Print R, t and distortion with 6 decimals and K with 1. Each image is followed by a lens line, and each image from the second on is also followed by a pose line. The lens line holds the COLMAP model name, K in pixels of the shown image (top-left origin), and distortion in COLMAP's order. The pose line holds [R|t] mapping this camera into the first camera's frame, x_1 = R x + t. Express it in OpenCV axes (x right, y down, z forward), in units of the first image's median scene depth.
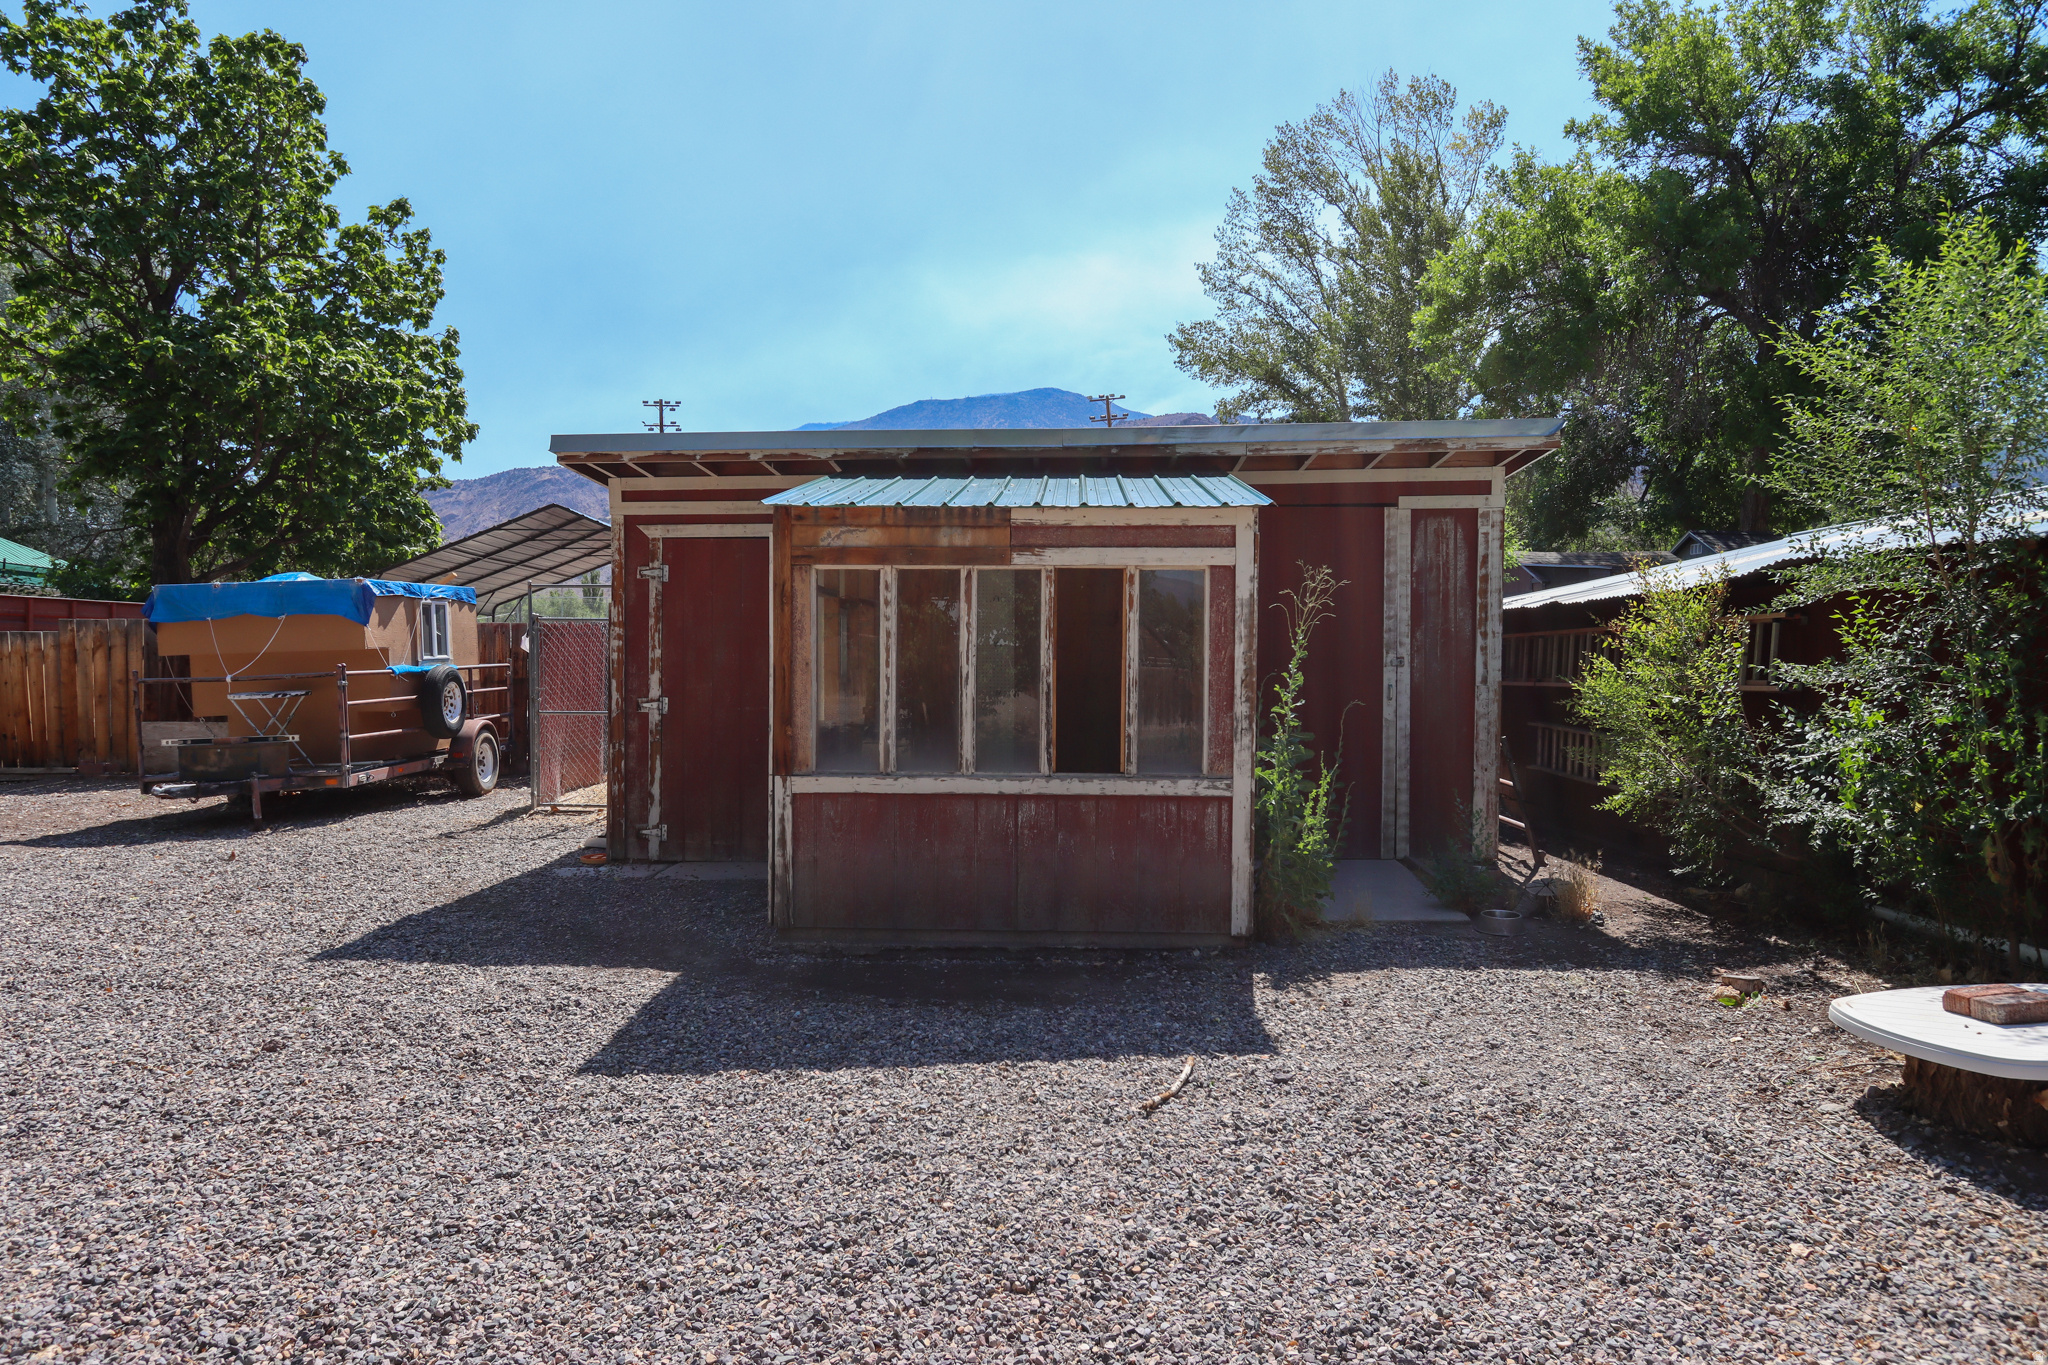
lens RADIAL K [[1321.8, 0, 1020.9], [0, 1321.8, 680.9], [0, 0, 1]] dist [0.002222, 0.000251]
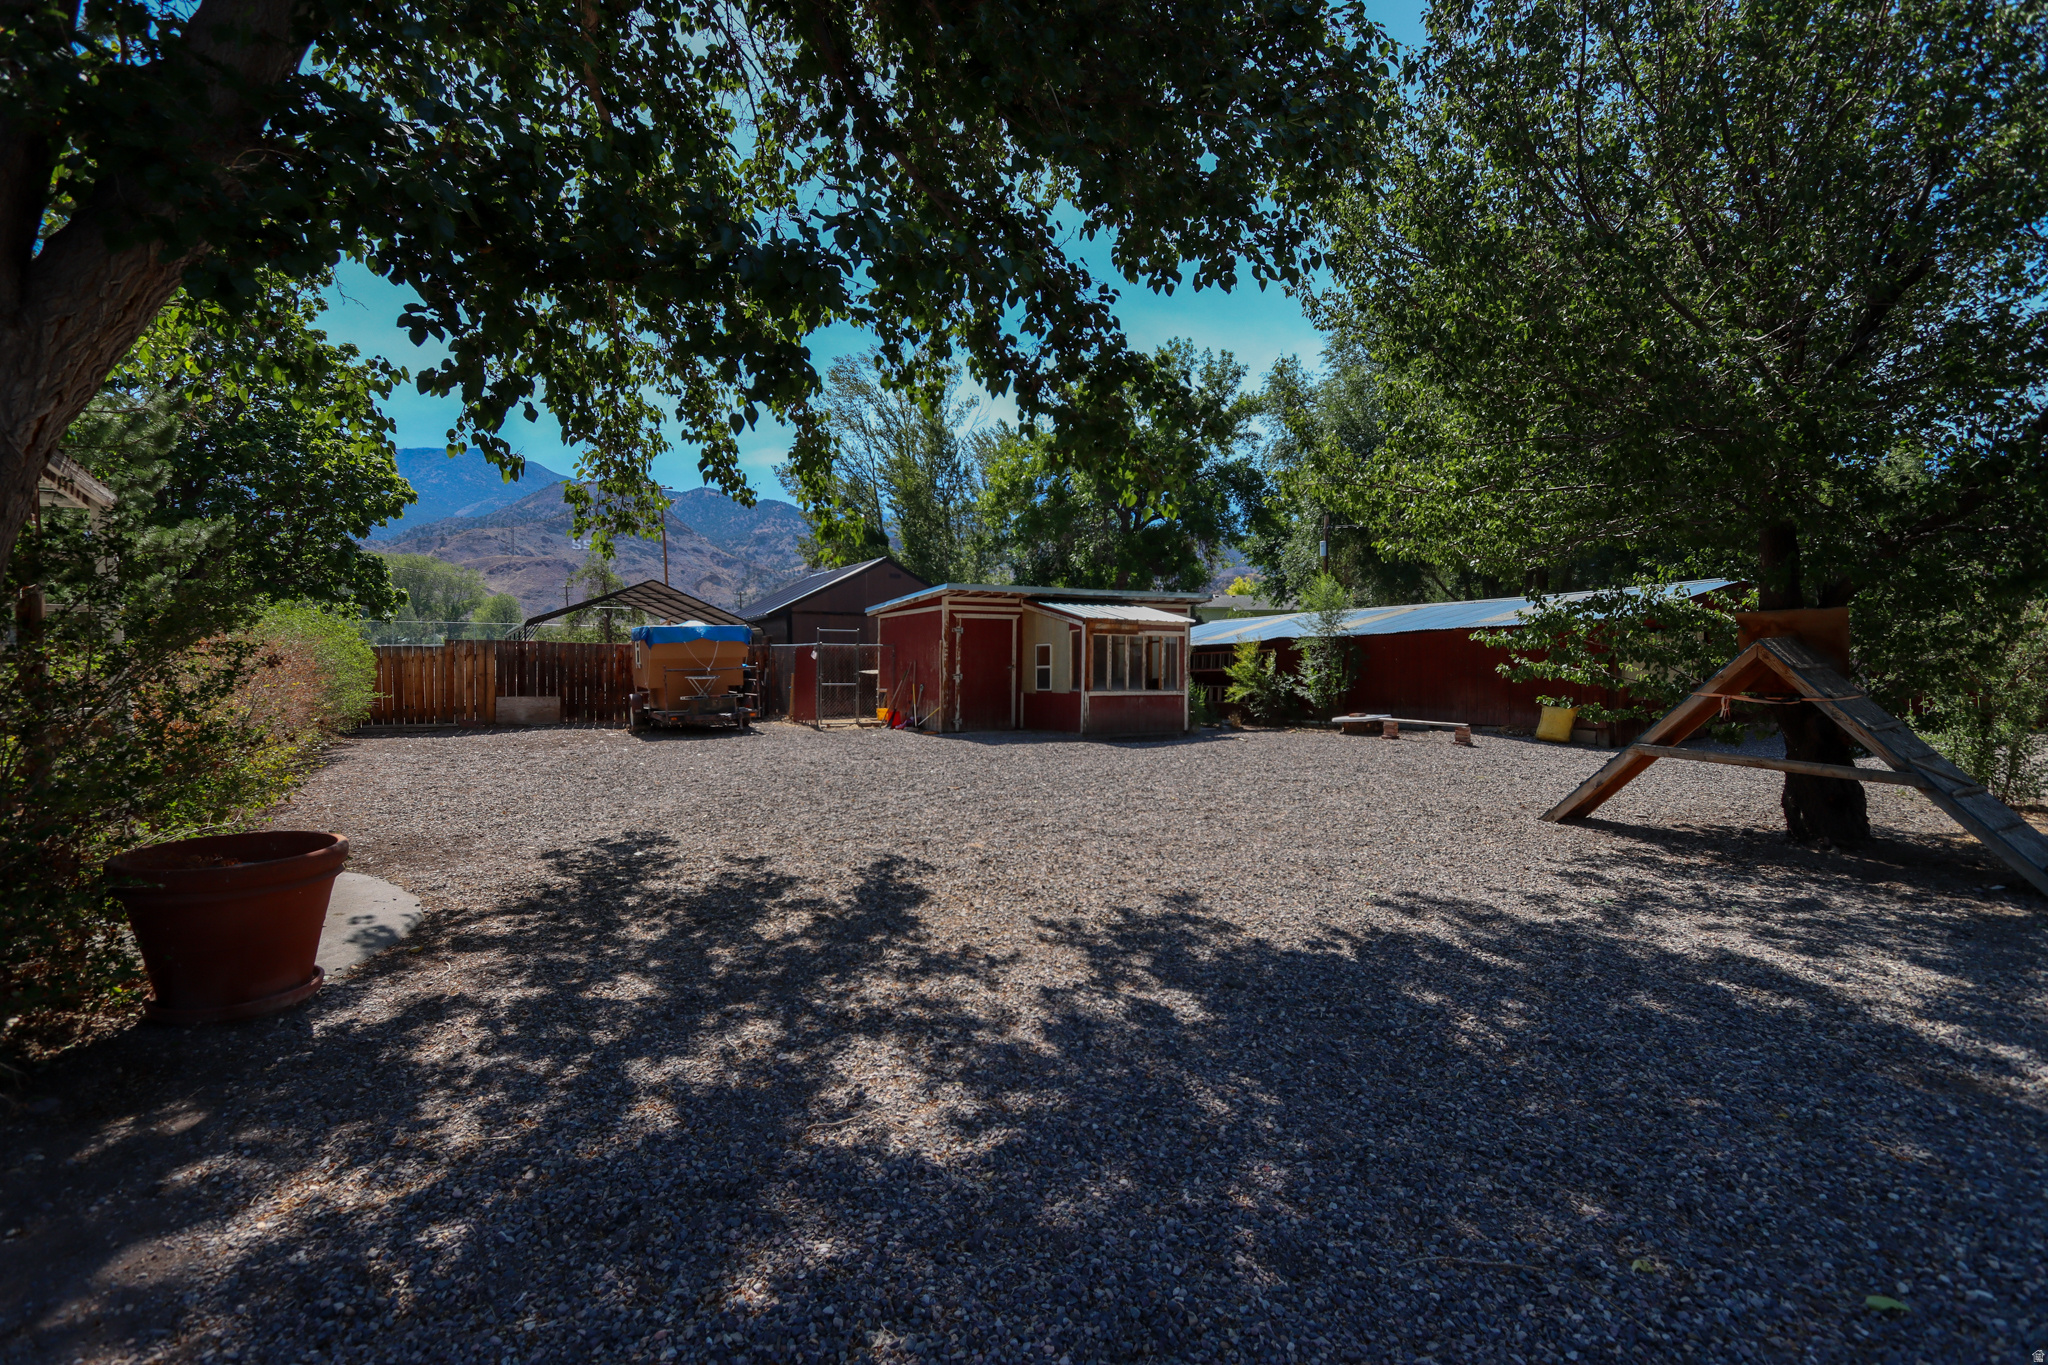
lens RADIAL K [[963.3, 0, 1013.6], [0, 963.3, 679.6], [0, 0, 1]] dist [-0.002041, 0.000061]
pose [[0.857791, -0.005340, 0.513972, -1.714226], [0.008393, 0.999958, -0.003619, 0.046966], [-0.513931, 0.007418, 0.857800, -1.171372]]
